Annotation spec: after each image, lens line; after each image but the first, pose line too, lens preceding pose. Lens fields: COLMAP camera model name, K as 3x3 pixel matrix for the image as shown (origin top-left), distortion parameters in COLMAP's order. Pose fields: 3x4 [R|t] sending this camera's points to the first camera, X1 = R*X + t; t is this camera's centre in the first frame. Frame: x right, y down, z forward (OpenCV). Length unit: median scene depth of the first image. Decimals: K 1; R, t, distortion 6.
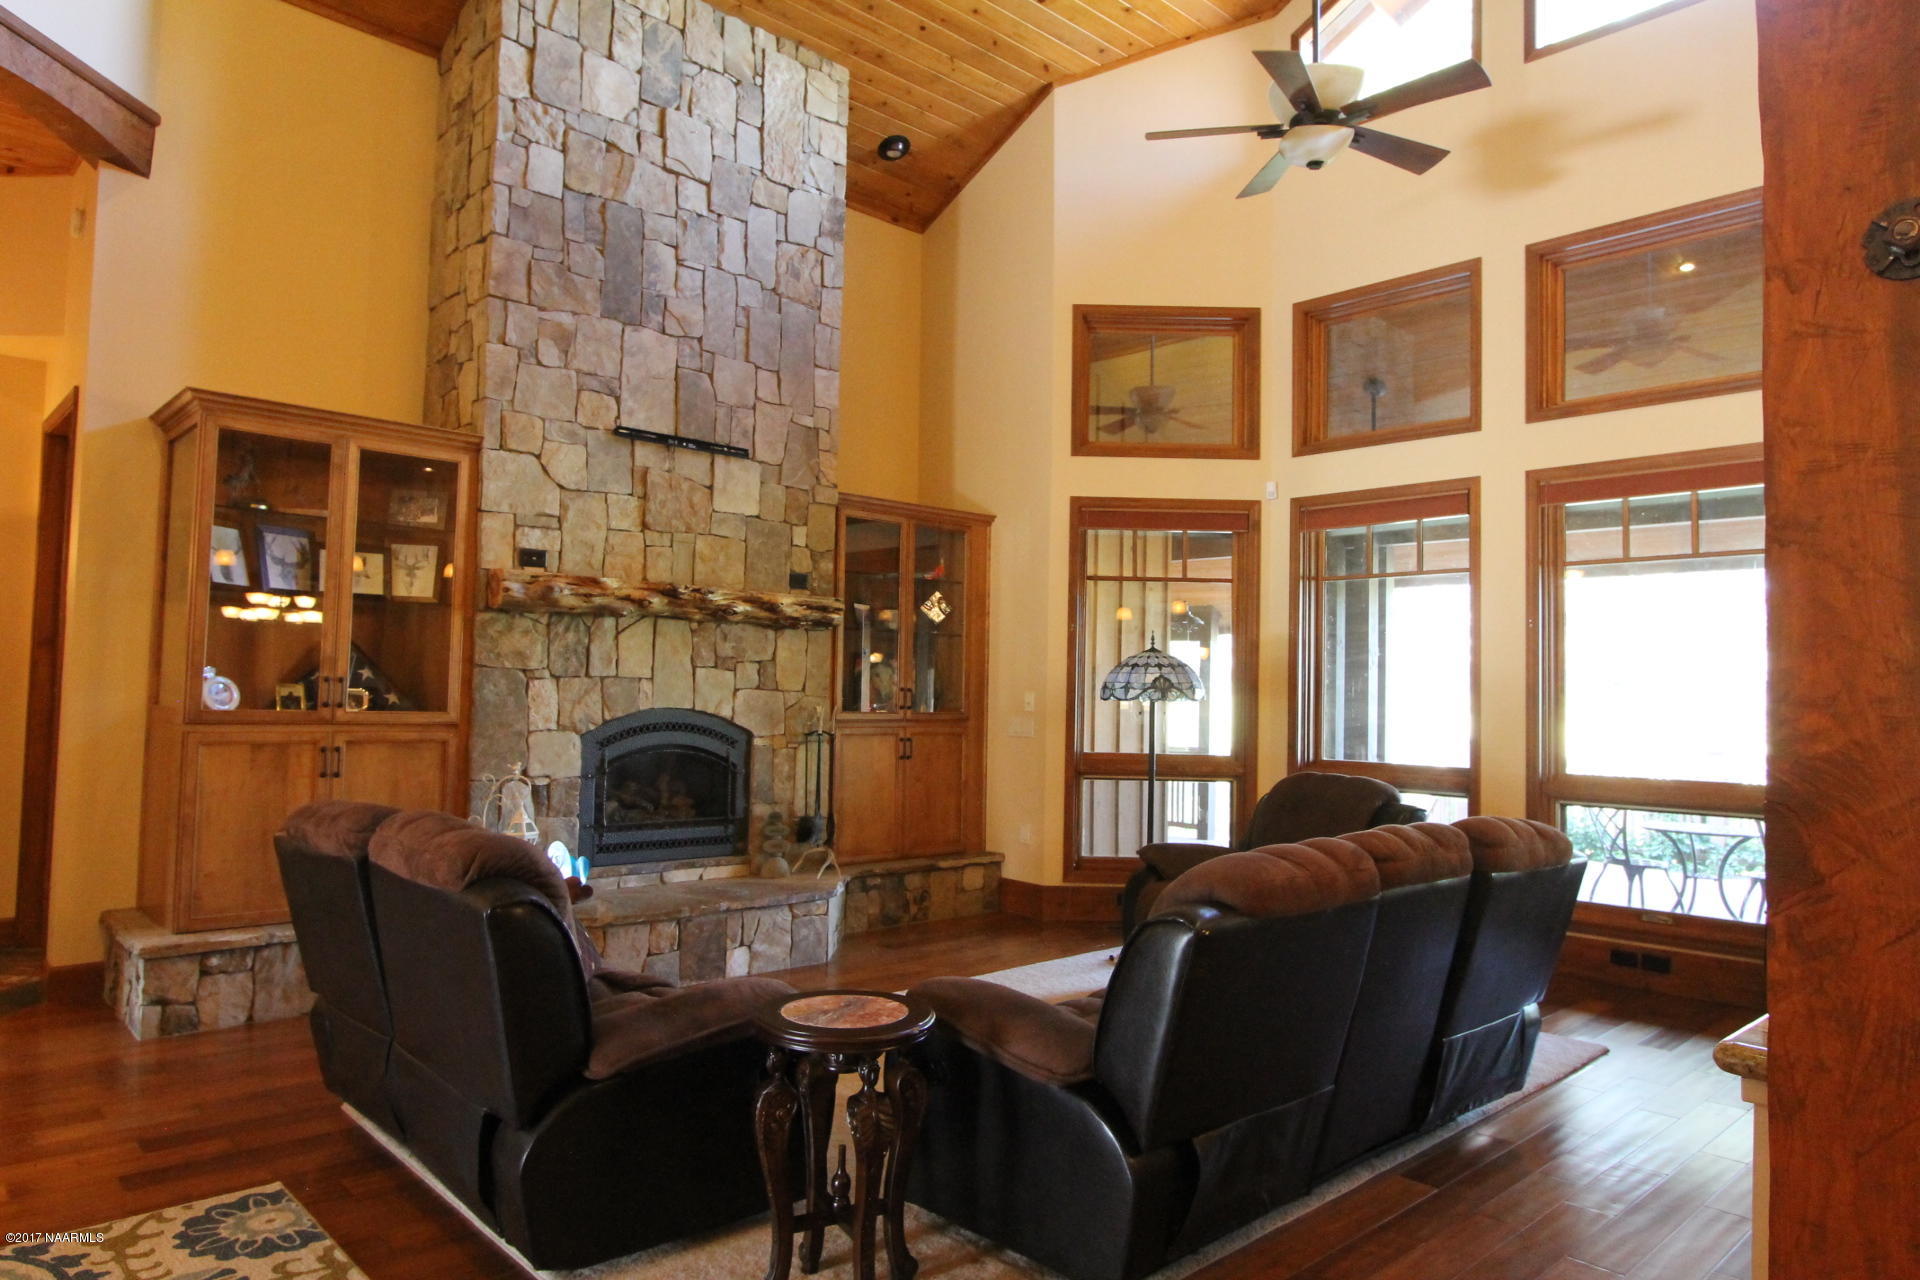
lens RADIAL K [[1228.3, 0, 976.0], [0, 1228.3, 638.6], [0, 0, 1]] dist [-0.009997, 0.003688]
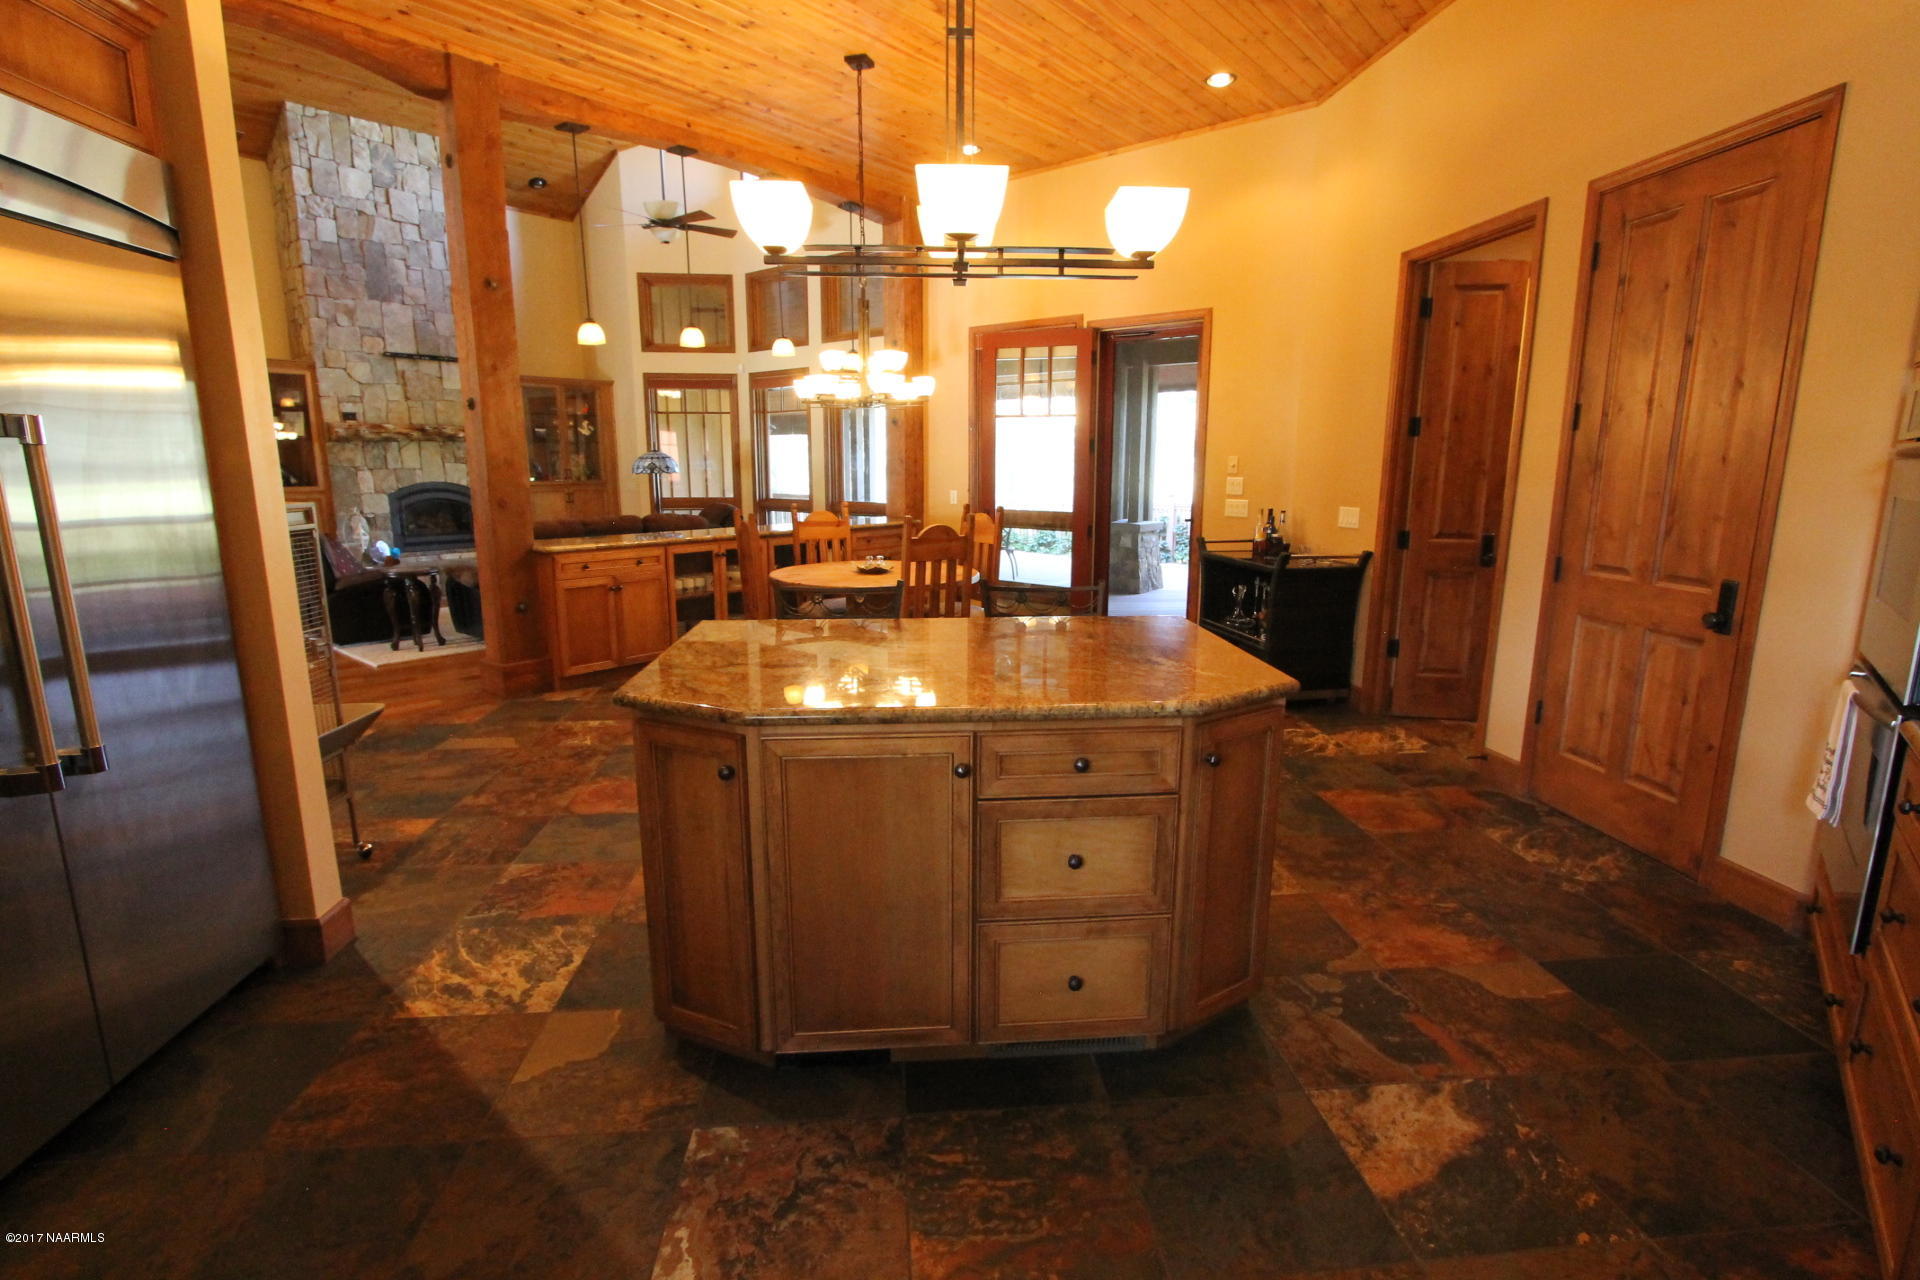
lens RADIAL K [[921.0, 0, 986.9], [0, 921.0, 642.9], [0, 0, 1]] dist [-0.016106, 0.000786]
pose [[0.992174, -0.041979, 0.117597, 0.548783], [0.012594, 0.970633, 0.240234, -0.046624], [-0.124228, -0.236873, 0.963566, -0.807466]]
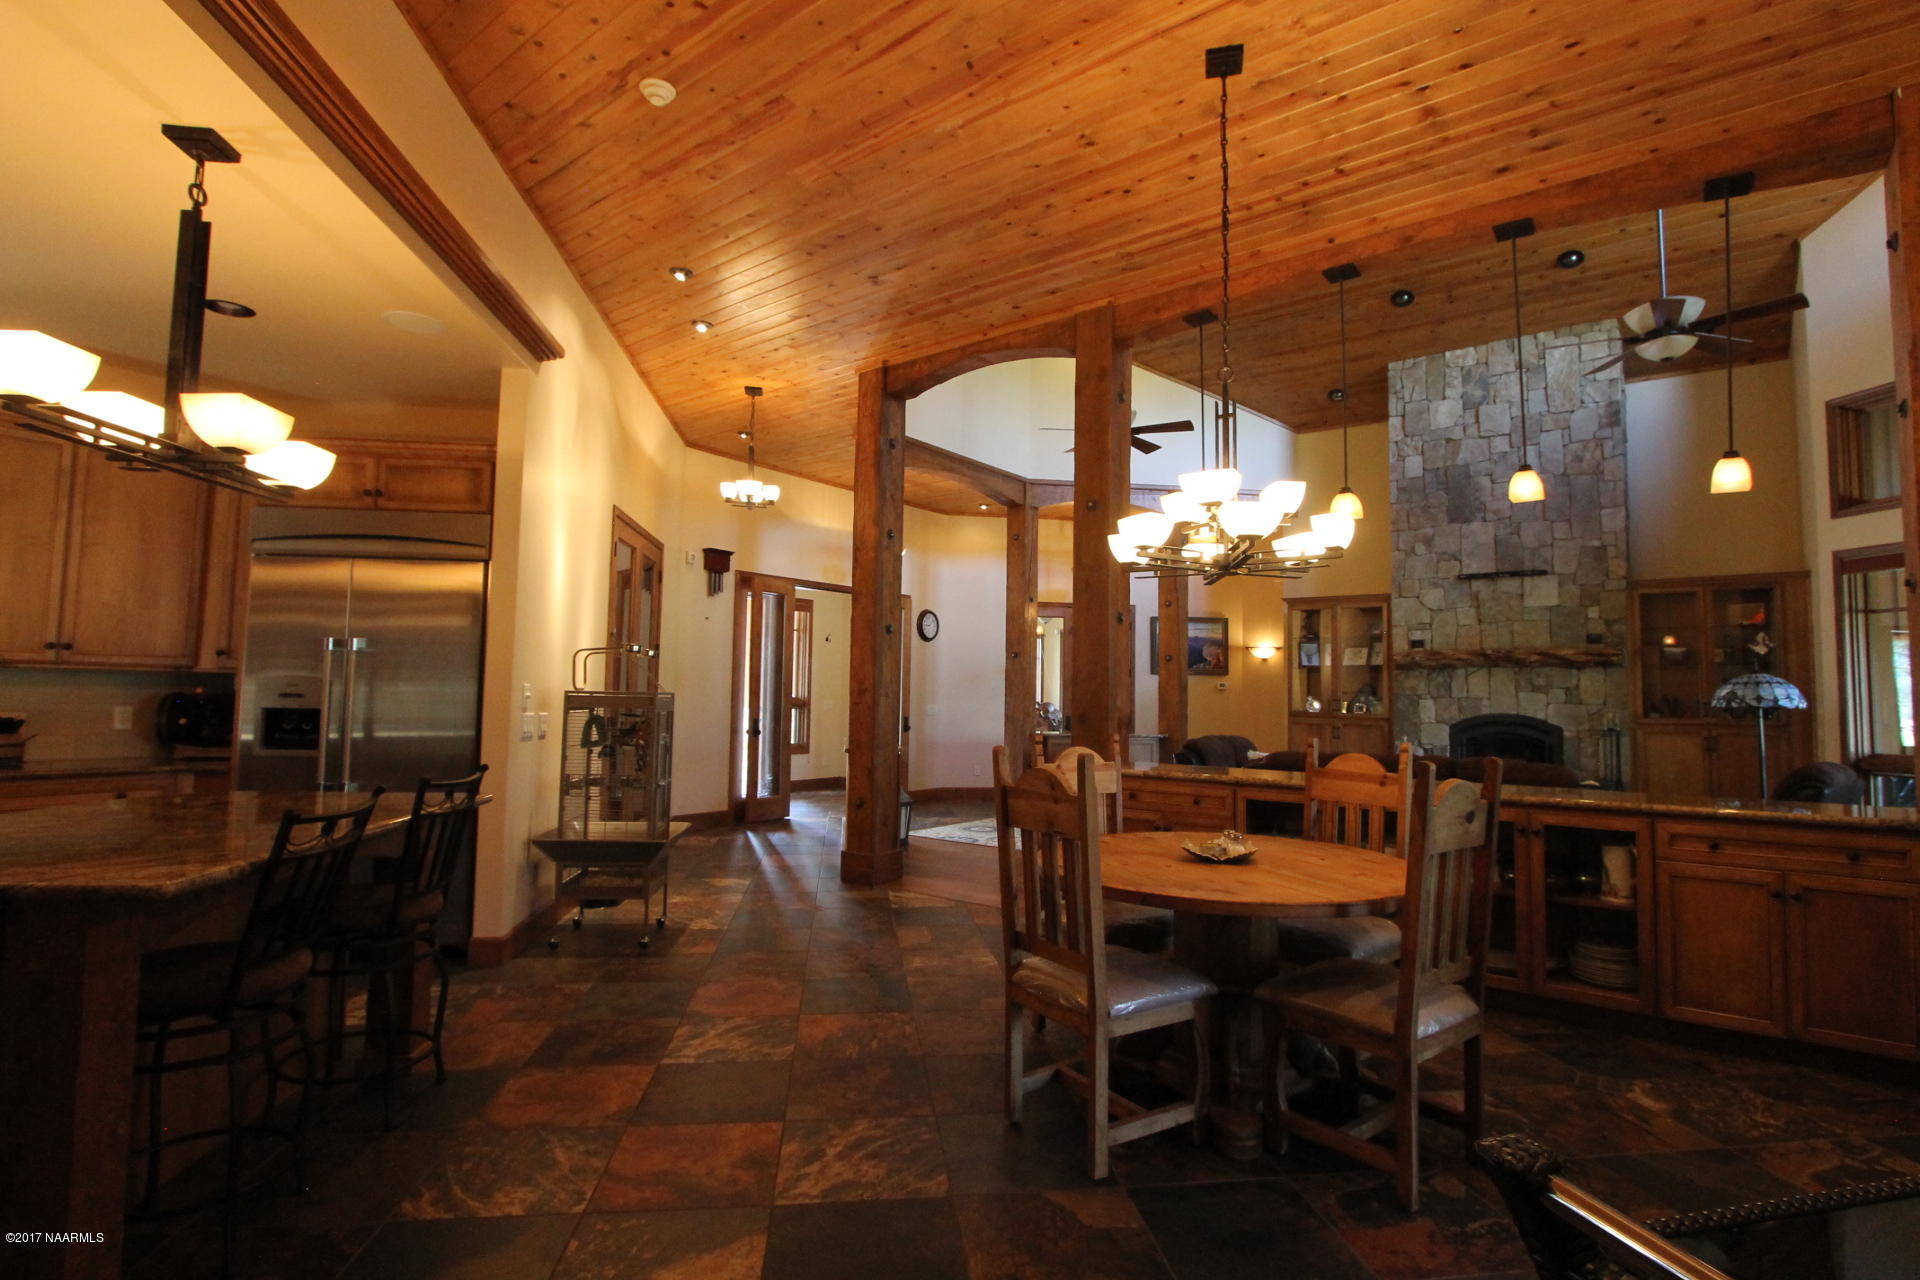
lens RADIAL K [[921.0, 0, 950.7], [0, 921.0, 622.5], [0, 0, 1]] dist [-0.016106, 0.000786]
pose [[0.140975, -0.095402, -0.985406, 1.067380], [0.033973, 0.995226, -0.091492, 0.016717], [0.989430, -0.020579, 0.143543, -0.057538]]
